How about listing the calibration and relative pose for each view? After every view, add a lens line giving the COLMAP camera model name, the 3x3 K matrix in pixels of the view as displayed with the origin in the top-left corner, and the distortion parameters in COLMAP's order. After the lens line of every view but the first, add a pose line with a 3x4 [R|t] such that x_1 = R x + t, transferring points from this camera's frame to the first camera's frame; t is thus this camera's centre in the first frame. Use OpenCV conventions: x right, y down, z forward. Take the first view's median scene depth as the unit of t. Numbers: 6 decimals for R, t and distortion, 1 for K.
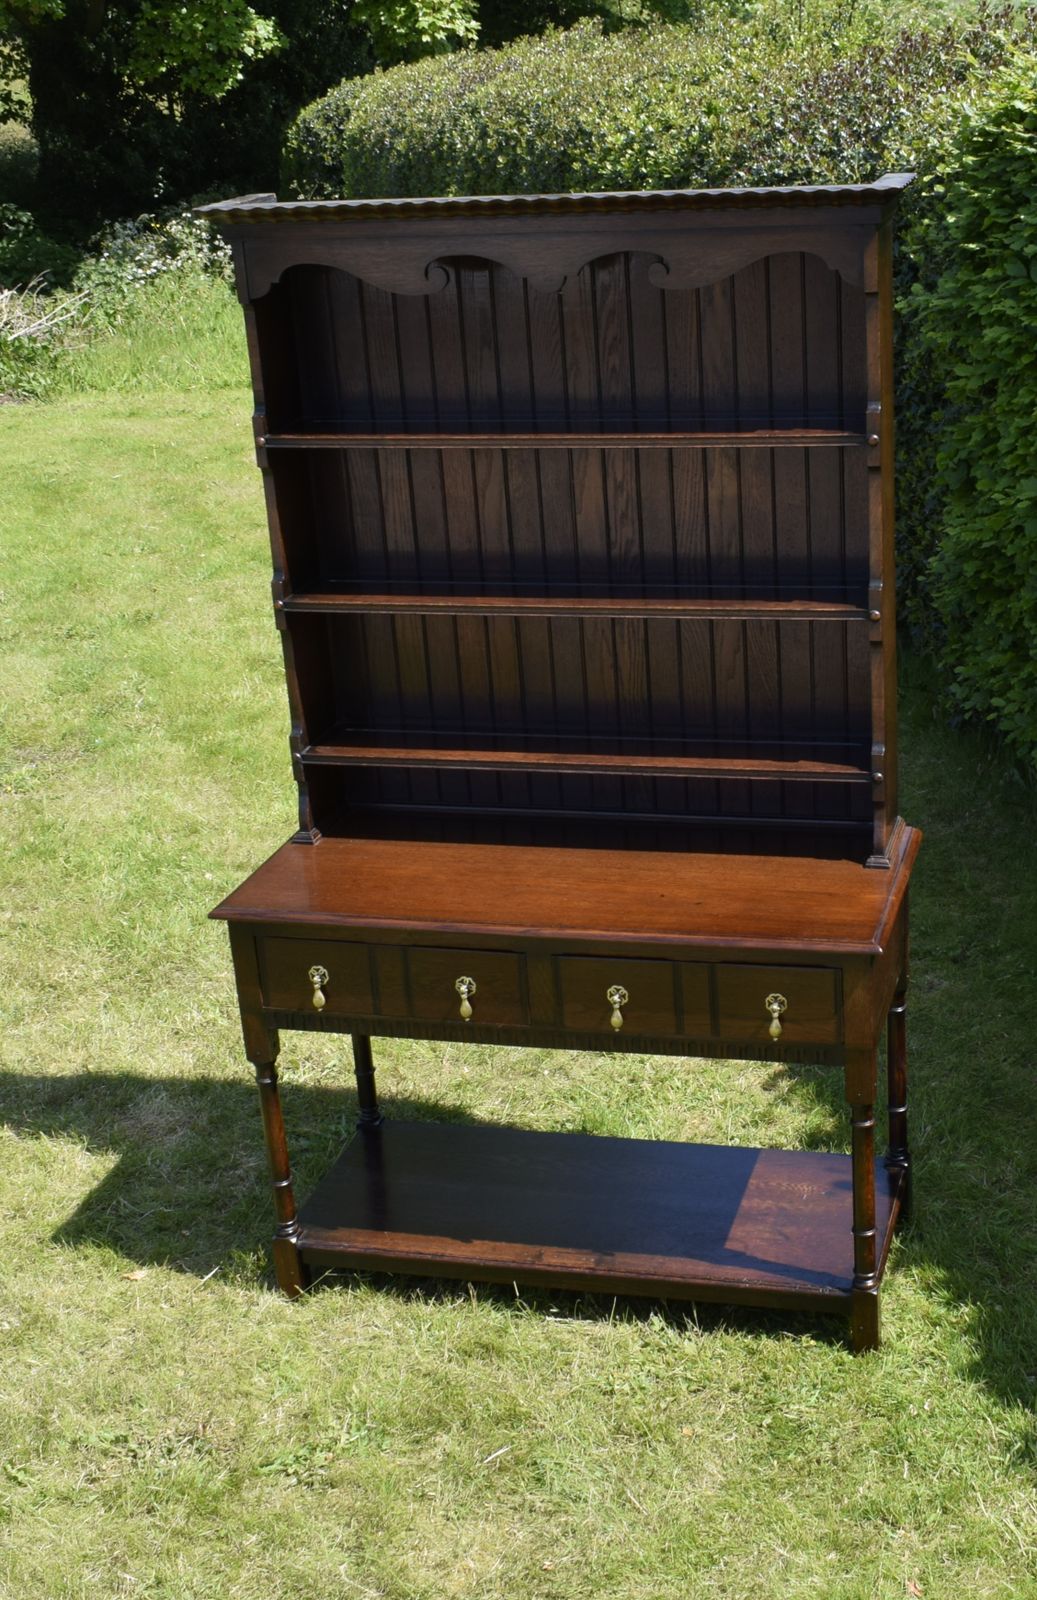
lens RADIAL K [[2117.8, 0, 663.8], [0, 2117.8, 820.6], [0, 0, 1]] dist [-0.022813, 0.000000]
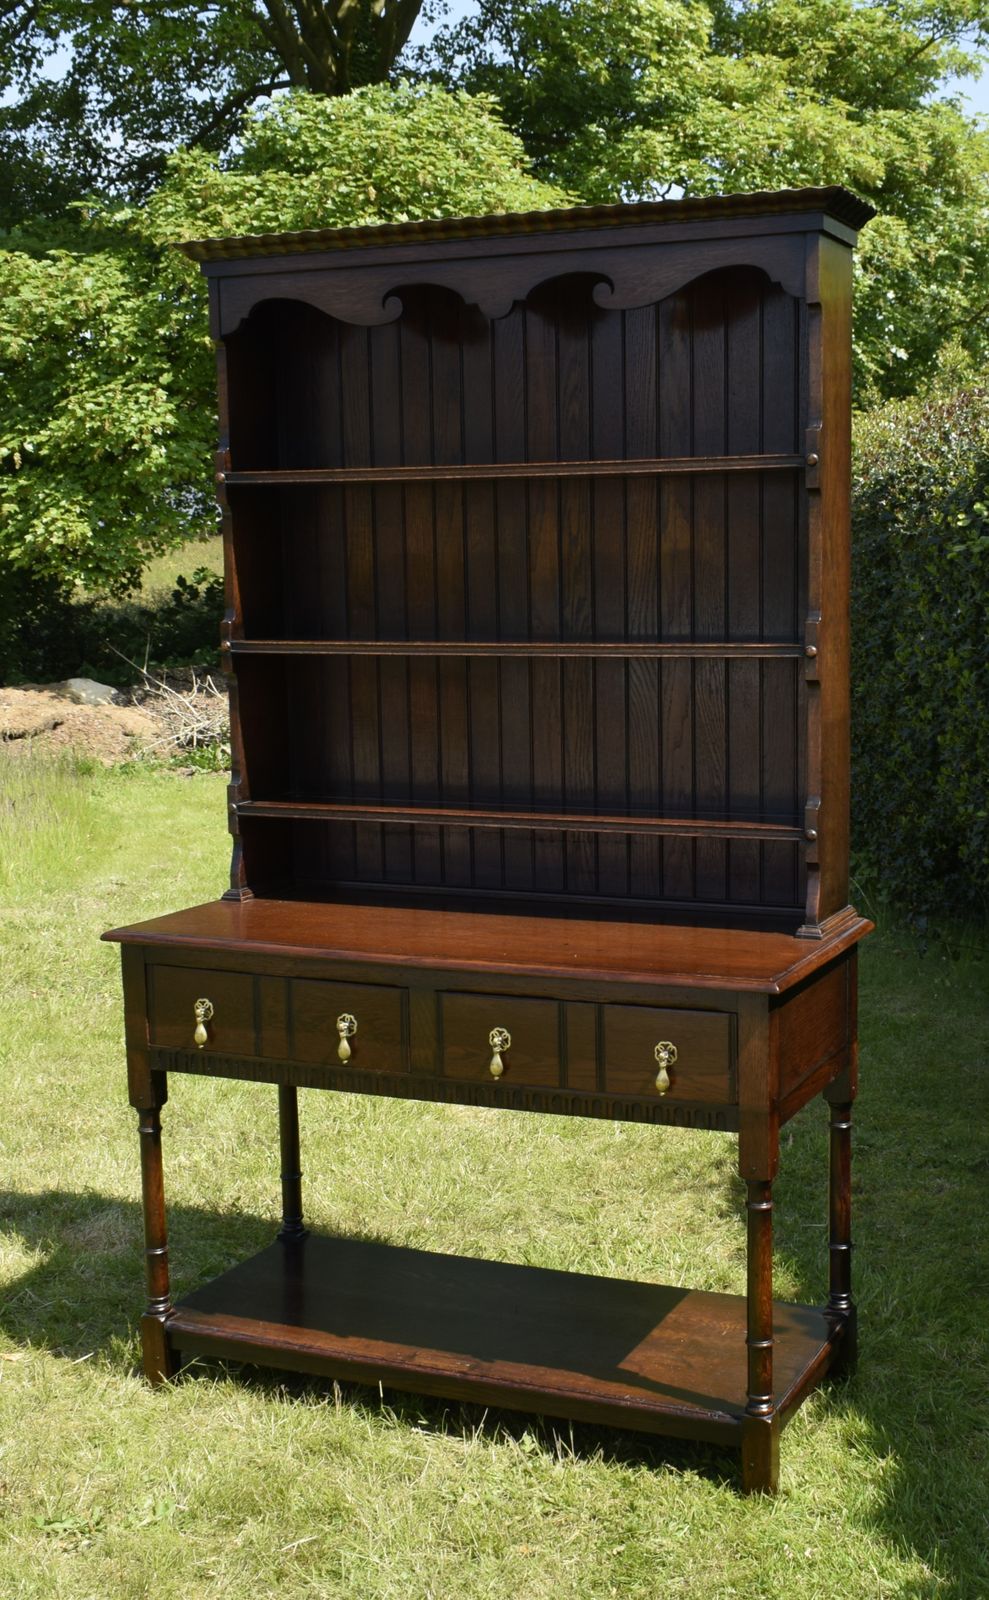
lens RADIAL K [[1945.3, 0, 591.4], [0, 1945.3, 821.2], [0, 0, 1]] dist [-0.024575, 0.000000]
pose [[0.985320, 0.058438, -0.160402, 0.133963], [-0.092758, 0.972054, -0.215654, 0.154847], [0.143317, 0.227367, 0.963205, 0.165730]]
